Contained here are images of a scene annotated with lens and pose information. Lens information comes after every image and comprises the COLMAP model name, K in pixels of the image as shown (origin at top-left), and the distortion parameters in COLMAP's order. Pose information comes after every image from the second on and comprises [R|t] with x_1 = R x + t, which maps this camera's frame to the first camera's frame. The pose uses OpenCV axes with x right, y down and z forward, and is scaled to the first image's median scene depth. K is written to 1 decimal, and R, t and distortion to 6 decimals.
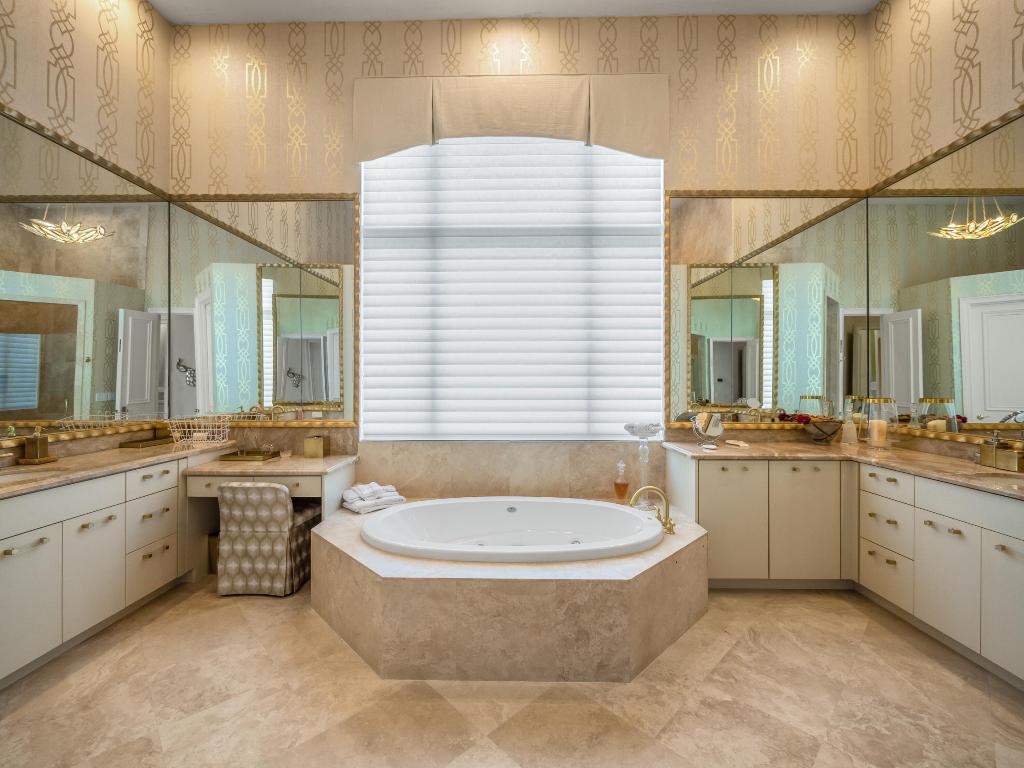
lens RADIAL K [[436.5, 0, 506.1], [0, 436.5, 378.9], [0, 0, 1]] dist [-0.011018, 0.000886]
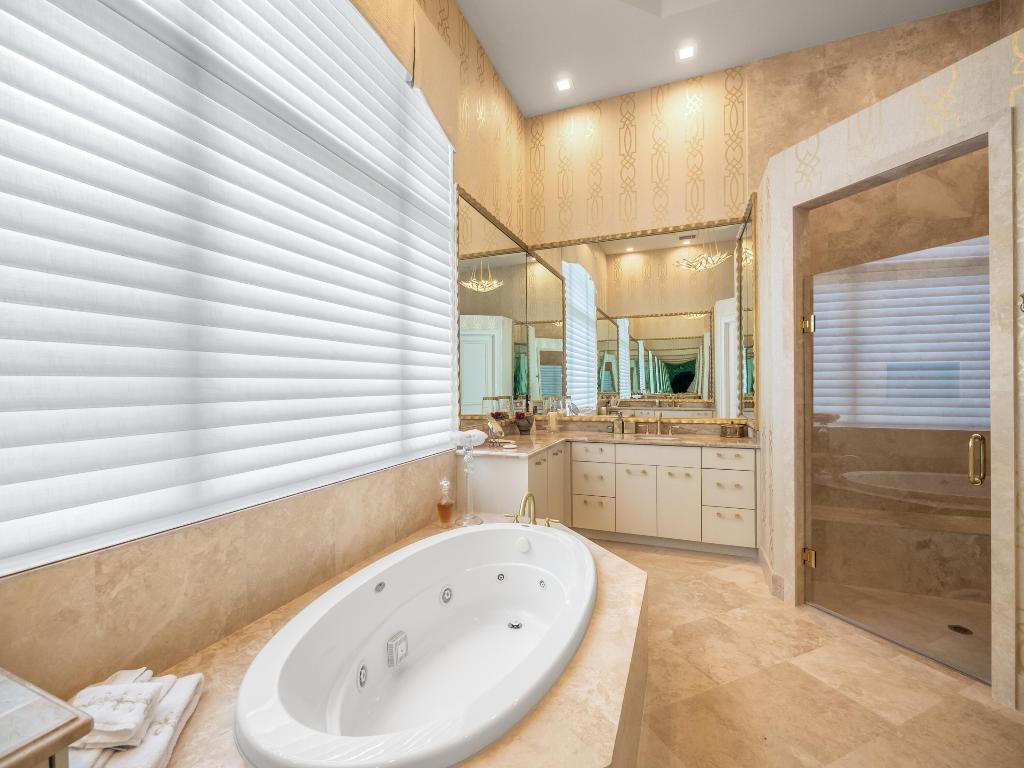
lens RADIAL K [[436.5, 0, 507.8], [0, 436.5, 386.3], [0, 0, 1]] dist [-0.011018, 0.000886]
pose [[0.351239, -0.003610, 0.936279, -0.481159], [0.002216, 0.999993, 0.003025, 0.004253], [-0.936283, 0.001013, 0.351244, 0.560176]]
